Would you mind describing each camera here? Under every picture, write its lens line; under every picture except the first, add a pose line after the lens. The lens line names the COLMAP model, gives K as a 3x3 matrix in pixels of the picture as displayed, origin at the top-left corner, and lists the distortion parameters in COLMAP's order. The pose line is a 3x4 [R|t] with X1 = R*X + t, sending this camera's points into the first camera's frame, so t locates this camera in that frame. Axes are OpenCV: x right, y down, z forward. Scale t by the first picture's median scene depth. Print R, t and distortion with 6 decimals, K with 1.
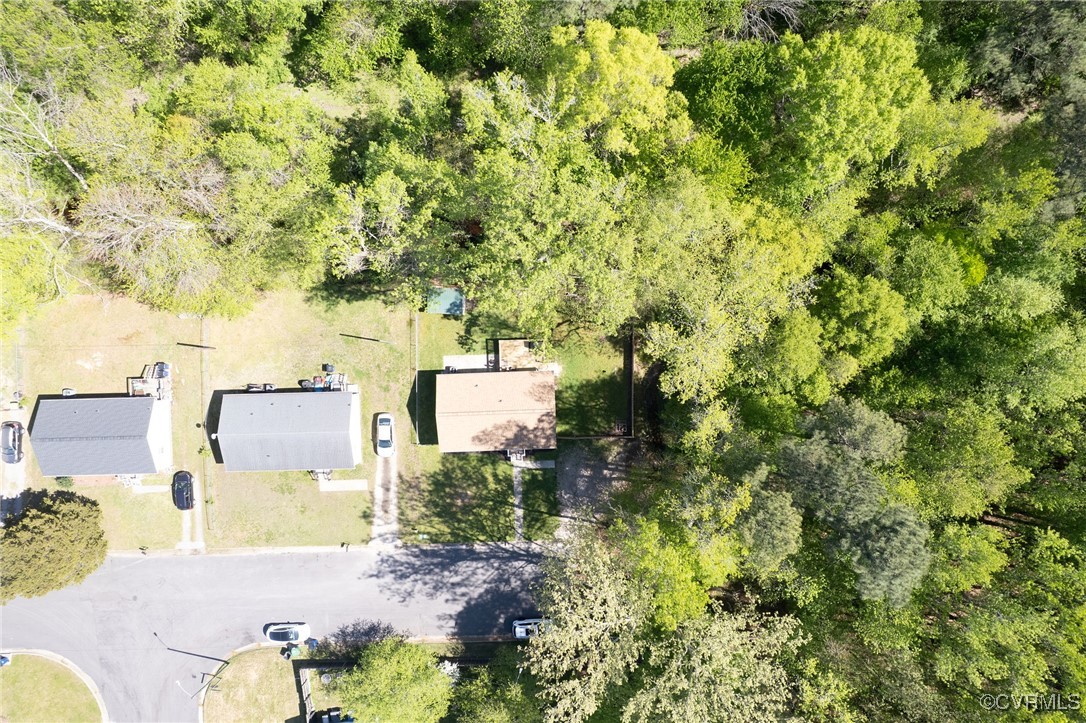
lens RADIAL K [[702.0, 0, 543.0], [0, 702.0, 361.5], [0, 0, 1]] dist [0.001991, 0.001468]
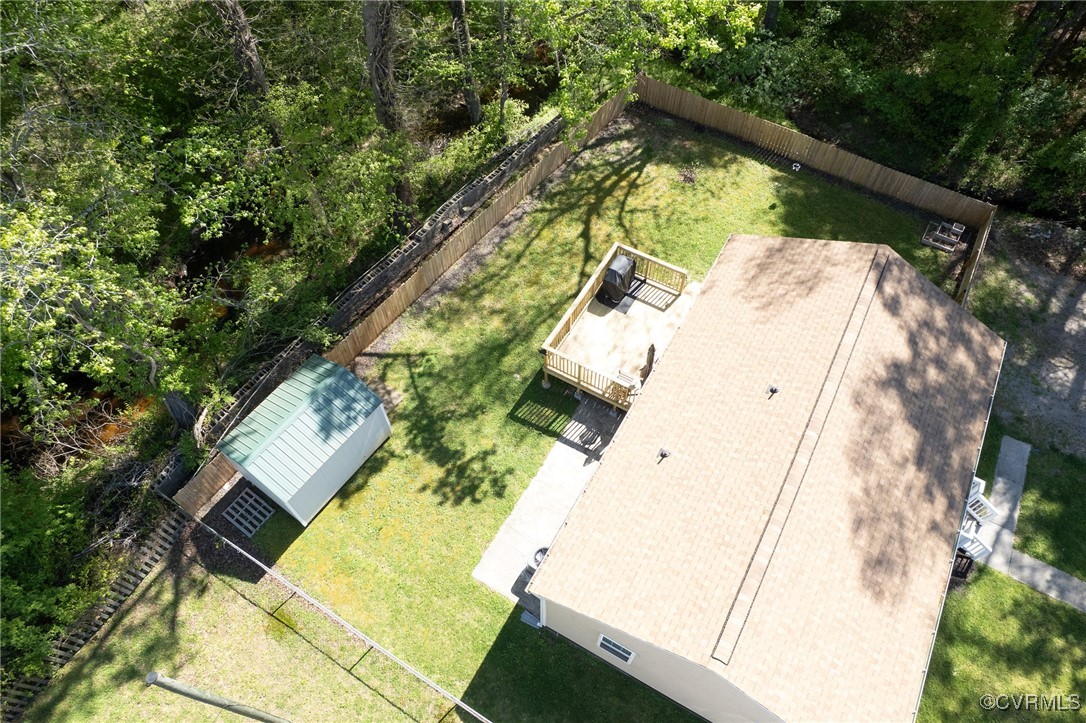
lens RADIAL K [[702.0, 0, 543.0], [0, 702.0, 361.5], [0, 0, 1]] dist [0.001991, 0.001468]
pose [[0.527755, -0.688847, 0.496956, -0.198349], [0.849317, 0.435959, -0.297657, 0.057569], [-0.011612, 0.579164, 0.815129, 0.754948]]
